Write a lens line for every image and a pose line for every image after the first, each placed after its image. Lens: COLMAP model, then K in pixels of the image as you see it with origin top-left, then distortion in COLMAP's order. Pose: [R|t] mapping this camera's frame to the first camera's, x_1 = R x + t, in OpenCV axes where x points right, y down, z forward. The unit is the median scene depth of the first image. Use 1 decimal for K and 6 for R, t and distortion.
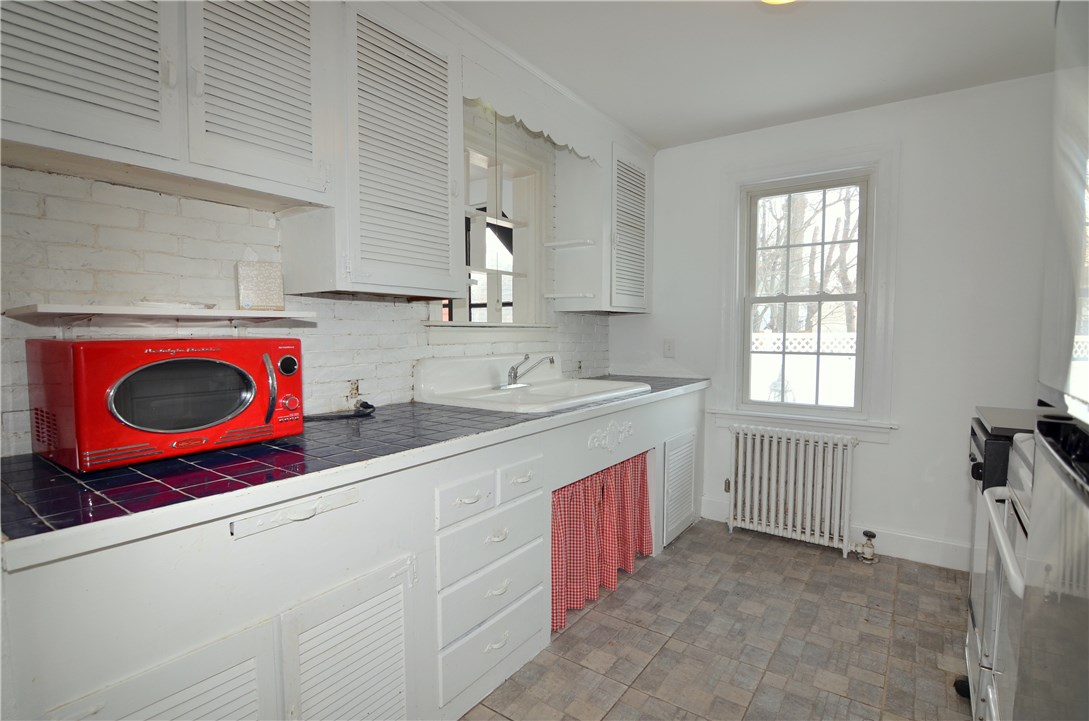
lens RADIAL K [[544.6, 0, 547.4], [0, 544.6, 352.6], [0, 0, 1]] dist [-0.003420, -0.000515]
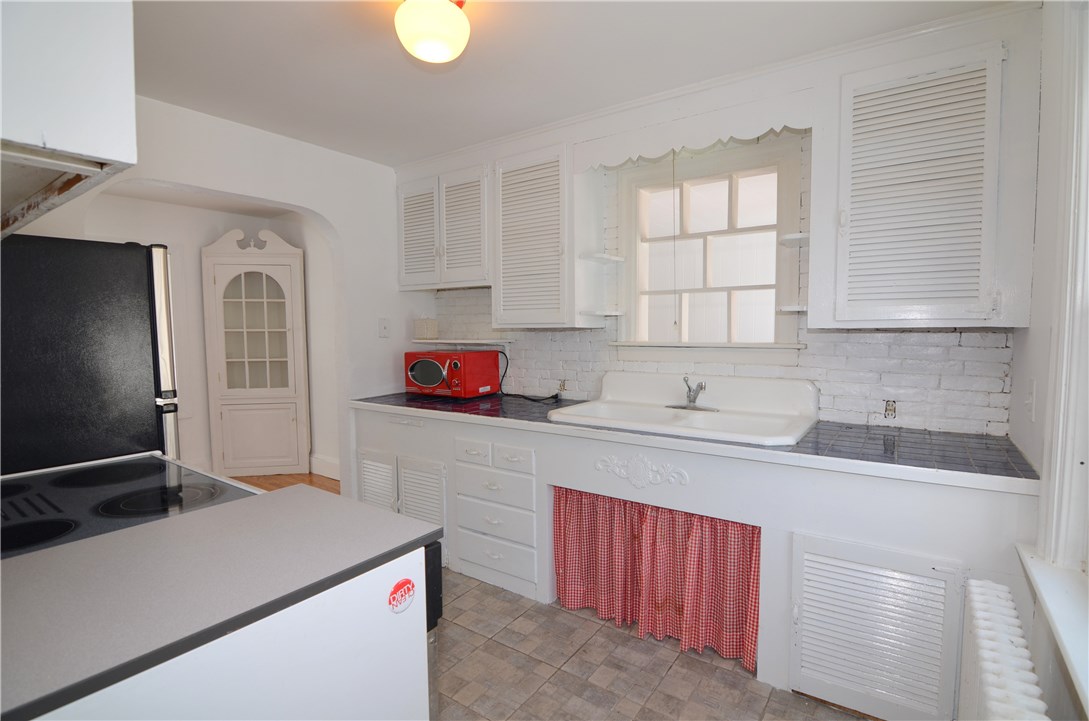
lens RADIAL K [[522.5, 0, 544.5], [0, 522.5, 363.7], [0, 0, 1]] dist [-0.000787, -0.010433]
pose [[-0.012559, 0.060512, -0.998088, 1.823352], [-0.032019, 0.997631, 0.060887, -0.144380], [0.999408, 0.032723, -0.010592, 1.536197]]
